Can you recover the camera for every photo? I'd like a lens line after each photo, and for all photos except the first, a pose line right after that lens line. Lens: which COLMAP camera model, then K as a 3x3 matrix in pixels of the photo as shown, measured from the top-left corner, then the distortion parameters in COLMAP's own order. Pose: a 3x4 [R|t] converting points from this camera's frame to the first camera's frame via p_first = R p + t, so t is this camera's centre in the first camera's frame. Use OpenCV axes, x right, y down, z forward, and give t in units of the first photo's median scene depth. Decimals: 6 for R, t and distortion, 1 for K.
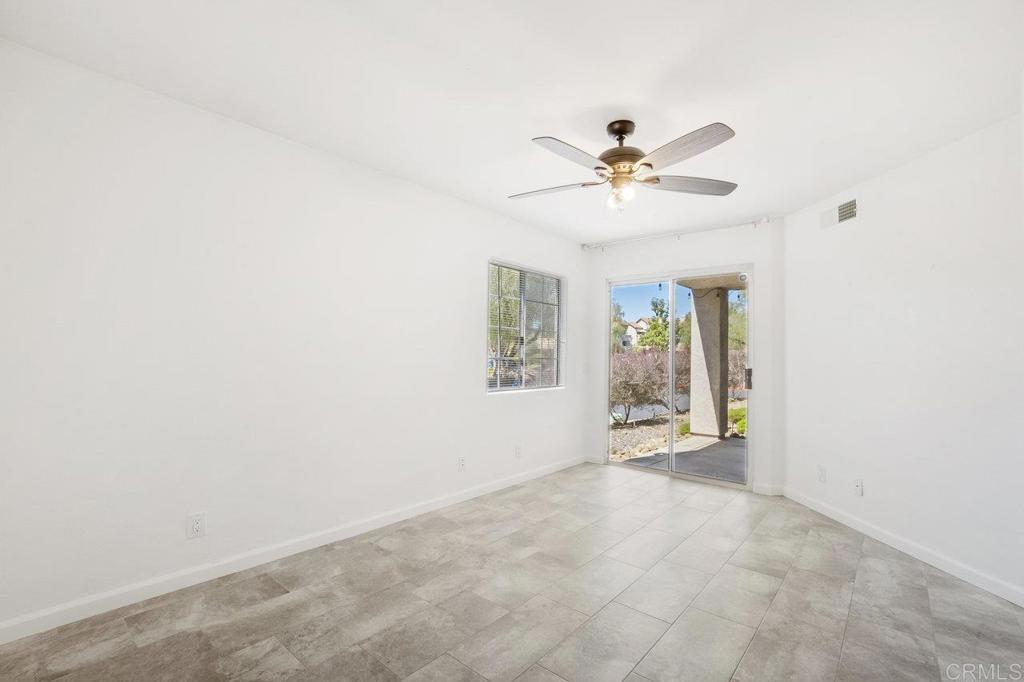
lens RADIAL K [[458.3, 0, 521.2], [0, 458.3, 345.1], [0, 0, 1]] dist [-0.024817, 0.000304]
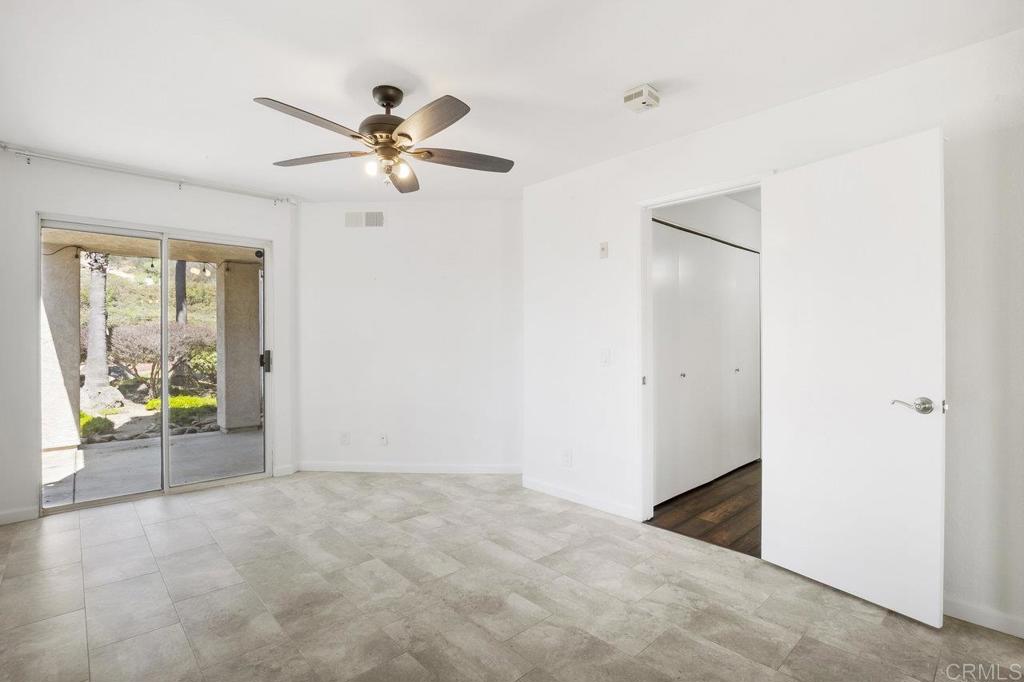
lens RADIAL K [[483.4, 0, 509.3], [0, 483.4, 335.7], [0, 0, 1]] dist [-0.023254, 0.000088]
pose [[0.124231, -0.006603, 0.992231, -0.722186], [-0.018315, 0.999792, 0.008946, 0.003178], [-0.992084, -0.019284, 0.124085, 0.609342]]
